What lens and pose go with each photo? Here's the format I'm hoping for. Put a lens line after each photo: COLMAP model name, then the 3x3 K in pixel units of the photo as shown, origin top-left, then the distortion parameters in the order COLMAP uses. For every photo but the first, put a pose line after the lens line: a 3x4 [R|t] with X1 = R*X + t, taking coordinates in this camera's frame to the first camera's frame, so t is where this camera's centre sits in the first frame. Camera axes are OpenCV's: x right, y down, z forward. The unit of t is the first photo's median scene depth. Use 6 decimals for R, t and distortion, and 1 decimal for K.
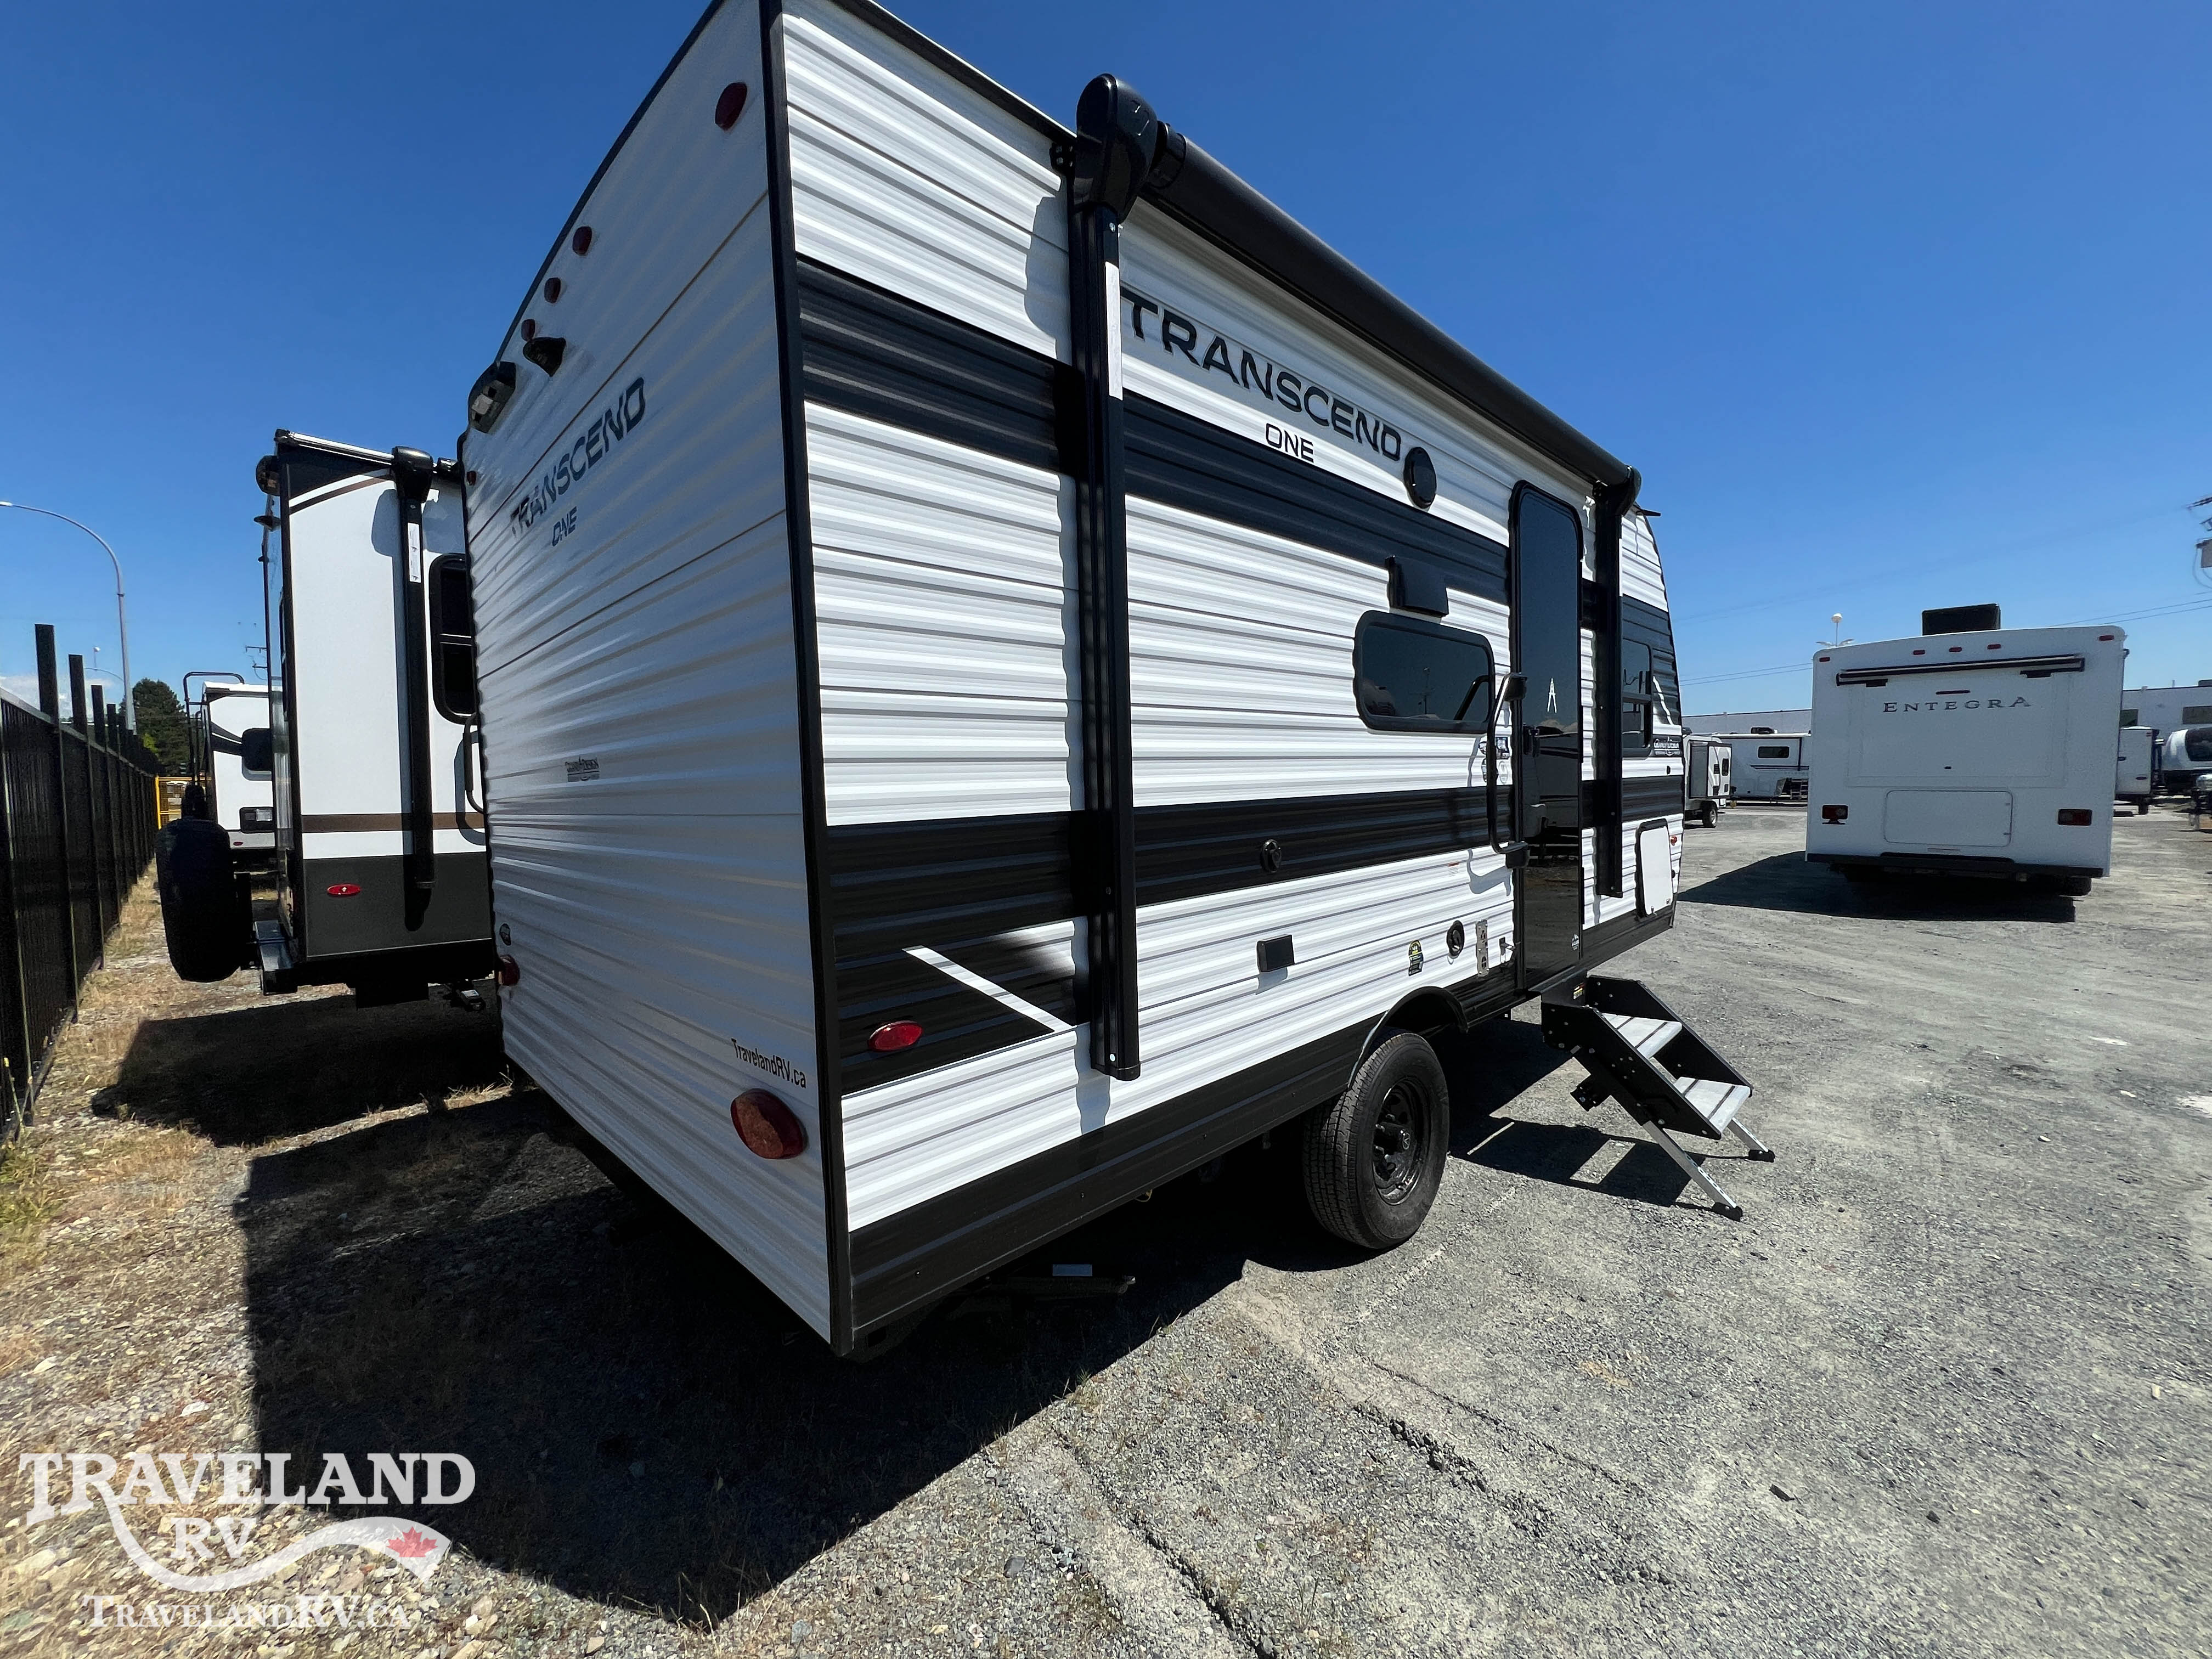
lens RADIAL K [[884.0, 0, 1081.4], [0, 884.0, 796.5], [0, 0, 1]] dist [-0.000085, 0.000328]
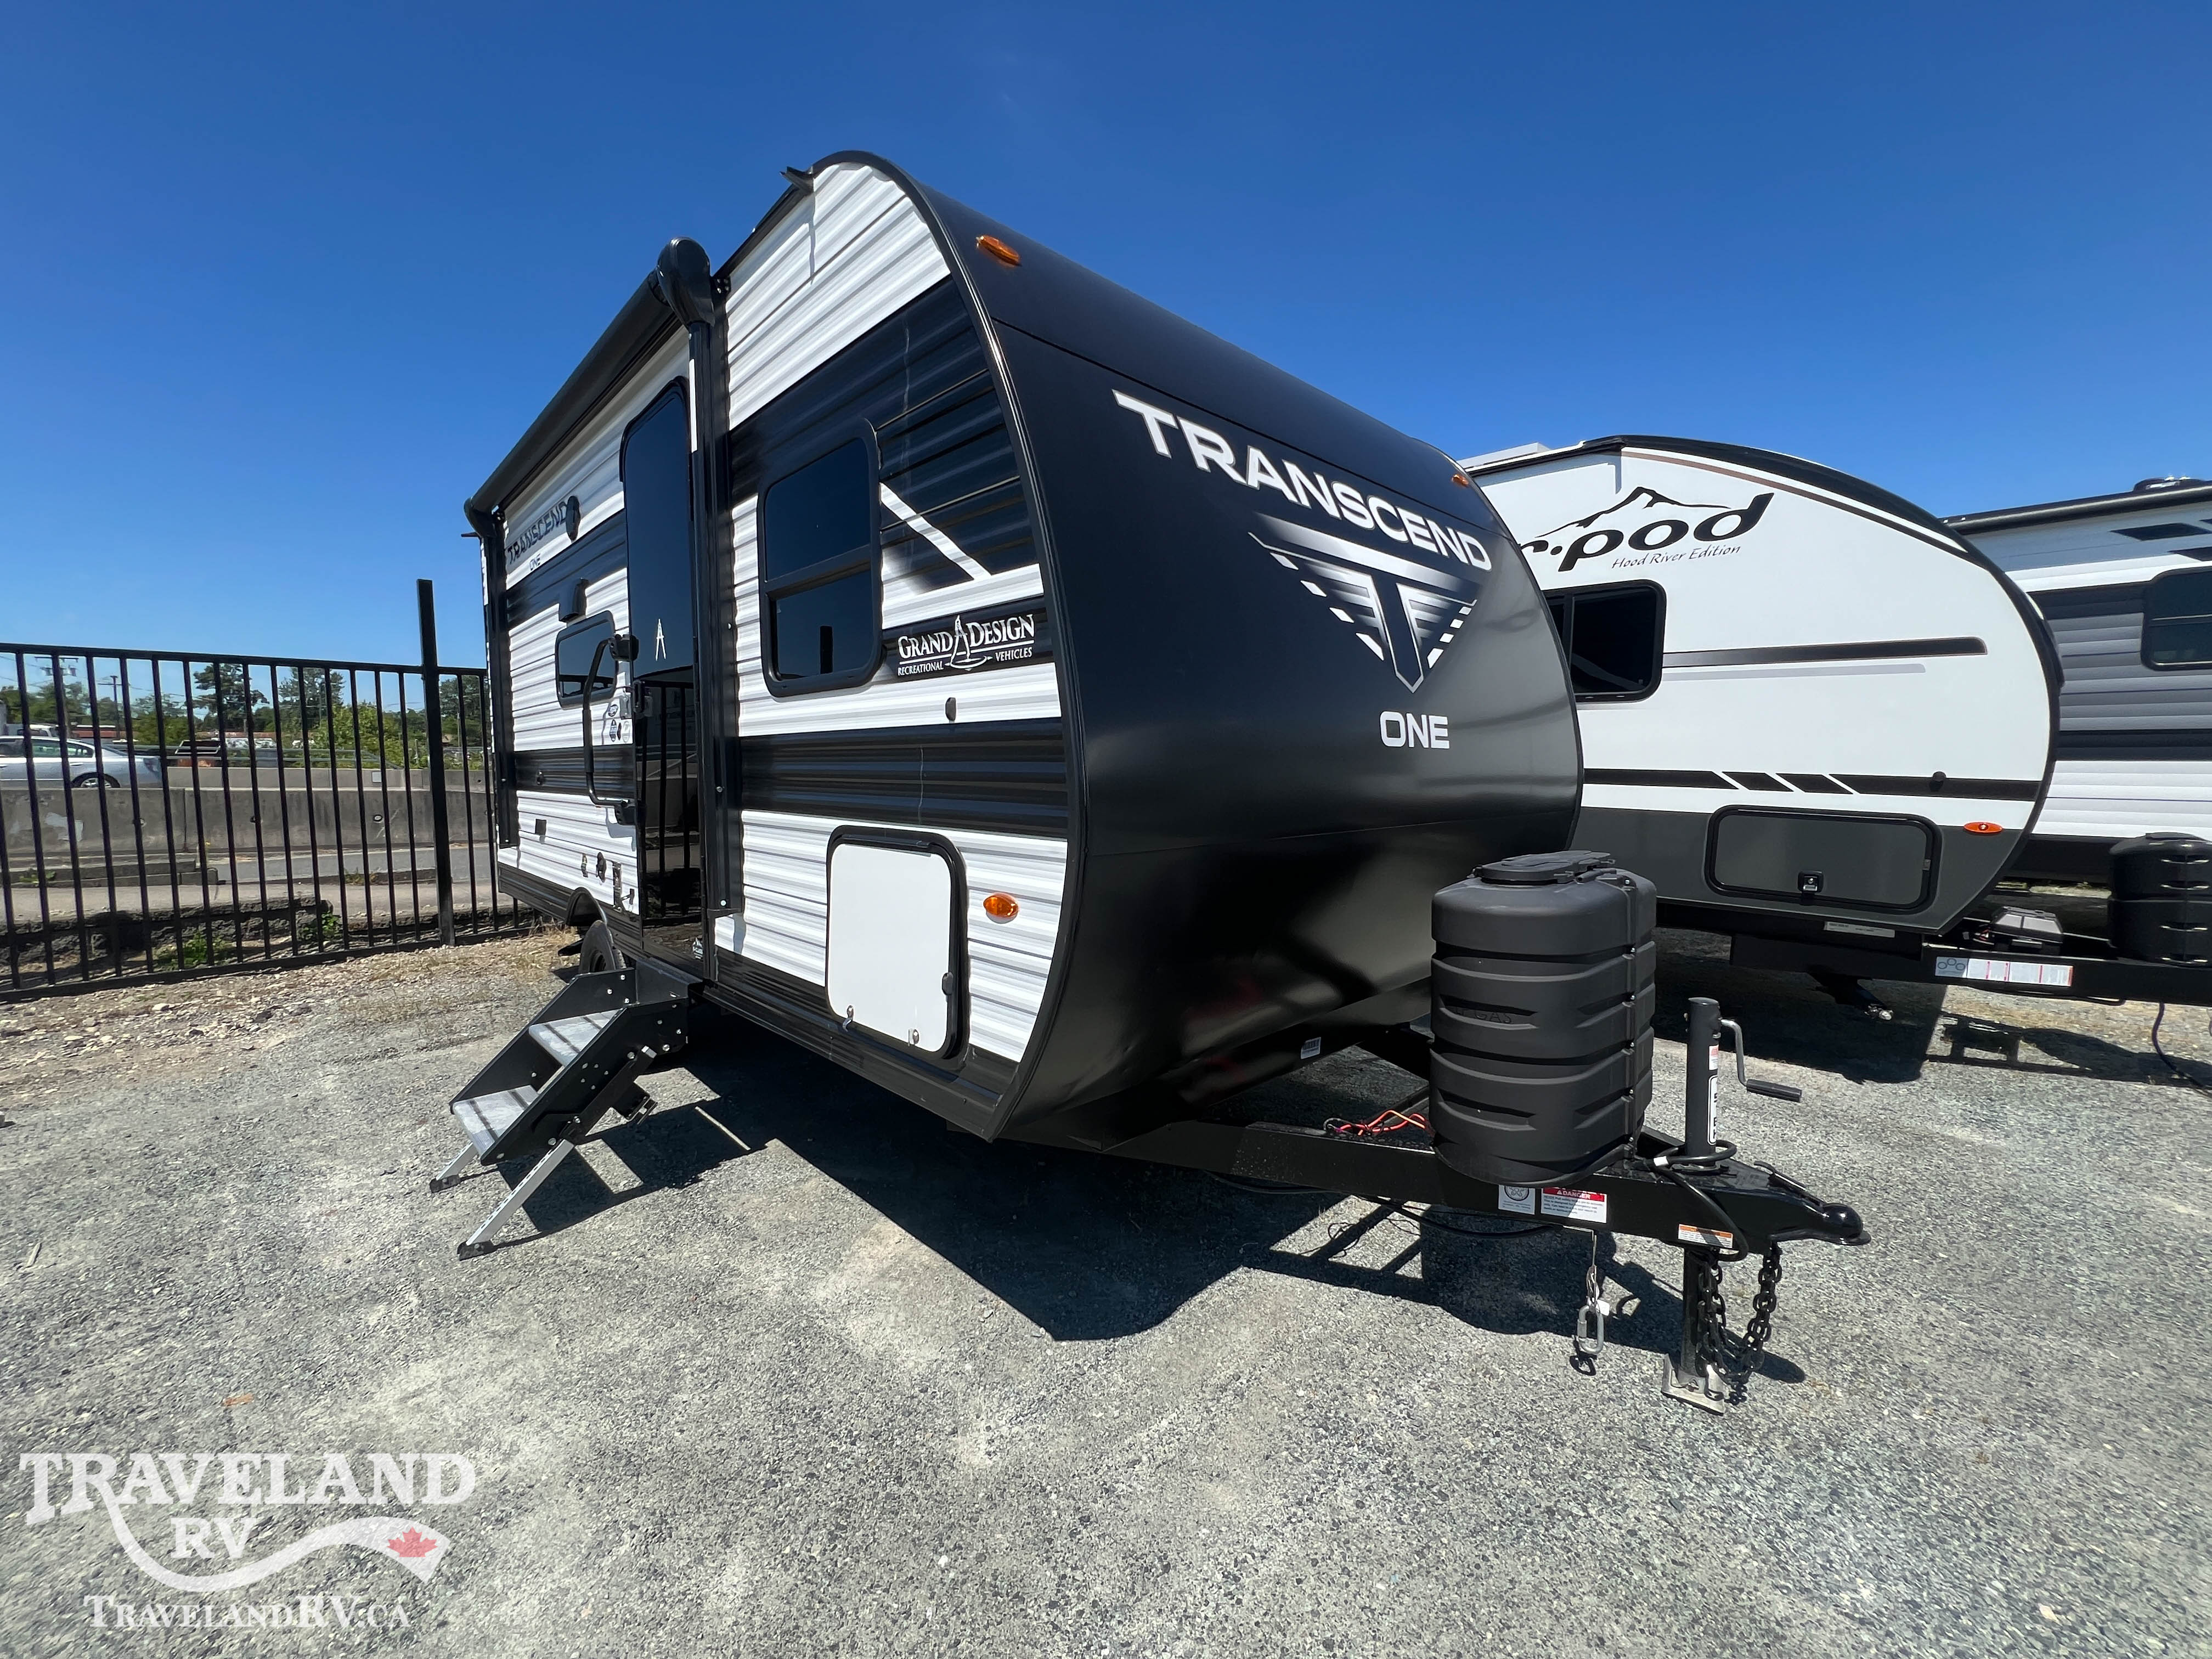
lens RADIAL K [[887.8, 0, 1122.1], [0, 887.8, 820.6], [0, 0, 1]] dist [0.001613, 0.000268]
pose [[0.012708, 0.088563, -0.995989, 1.296055], [-0.018170, 0.995926, 0.088326, -0.021451], [0.999754, 0.016975, 0.014266, 1.329945]]
